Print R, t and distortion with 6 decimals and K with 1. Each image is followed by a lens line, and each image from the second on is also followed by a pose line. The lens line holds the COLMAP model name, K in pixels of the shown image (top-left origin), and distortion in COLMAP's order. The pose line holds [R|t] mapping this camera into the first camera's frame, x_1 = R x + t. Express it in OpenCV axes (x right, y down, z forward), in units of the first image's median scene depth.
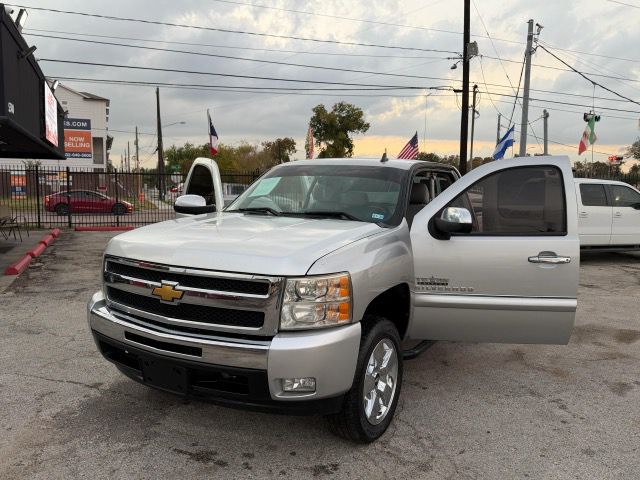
lens RADIAL K [[517.4, 0, 314.2], [0, 517.4, 244.1], [0, 0, 1]] dist [0.127517, -0.220411]
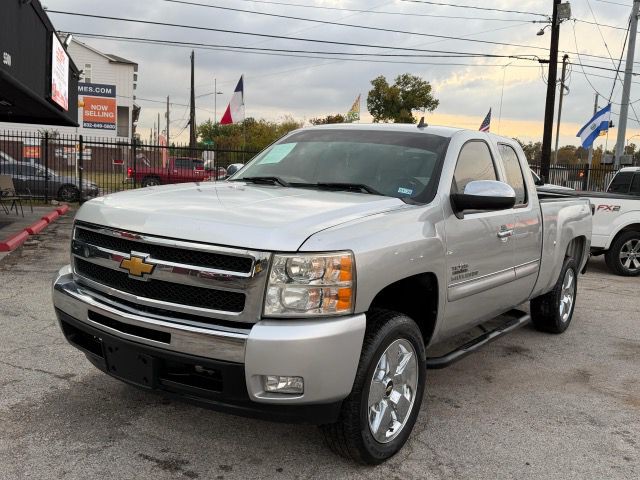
lens RADIAL K [[606.5, 0, 320.0], [0, 606.5, 240.0], [0, 0, 1]] dist [0.140096, -0.255832]
pose [[0.995964, 0.047912, -0.075900, 0.060265], [-0.047904, 0.998850, 0.001928, 0.025687], [0.075905, 0.001715, 0.997114, 0.031332]]
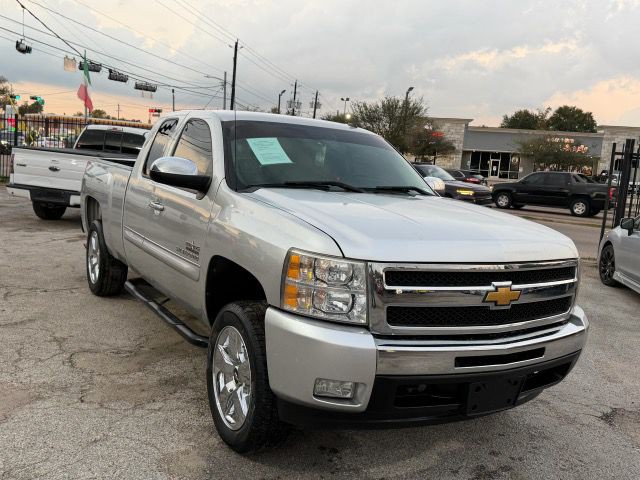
lens RADIAL K [[606.5, 0, 320.0], [0, 606.5, 240.0], [0, 0, 1]] dist [0.140096, -0.255832]
pose [[0.484851, -0.097036, 0.869197, -0.907169], [0.029727, 0.995080, 0.094507, -0.068985], [-0.874091, -0.019983, 0.485350, 0.562797]]
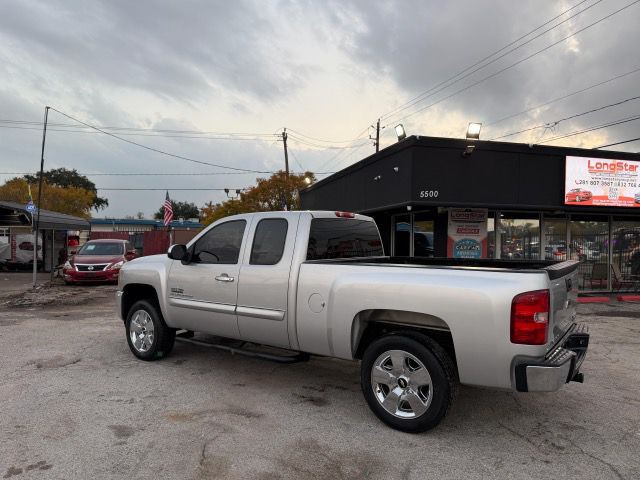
lens RADIAL K [[443.6, 0, 317.7], [0, 443.6, 240.8], [0, 0, 1]] dist [0.075006, -0.101410]
pose [[-0.100078, -0.019991, -0.994779, 1.435642], [-0.117478, 0.993042, -0.008138, -0.117319], [0.988020, 0.116050, -0.101730, 1.454219]]
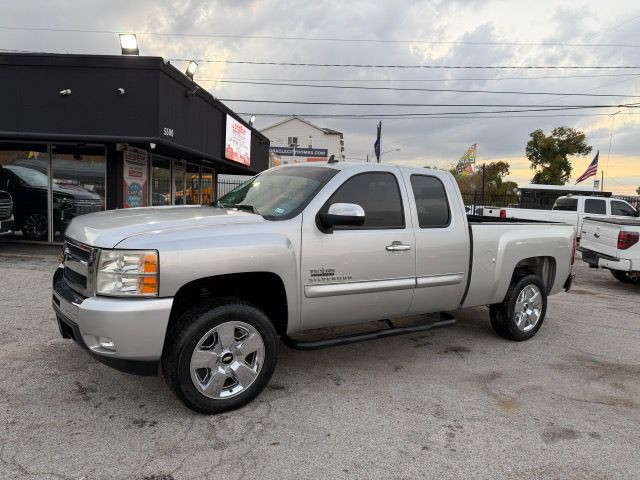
lens RADIAL K [[443.6, 0, 317.7], [0, 443.6, 240.8], [0, 0, 1]] dist [0.075006, -0.101410]
pose [[0.900006, 0.070942, -0.430067, 0.541306], [-0.083107, 0.996495, -0.009543, 0.009837], [0.427882, 0.044330, 0.902747, 0.194358]]
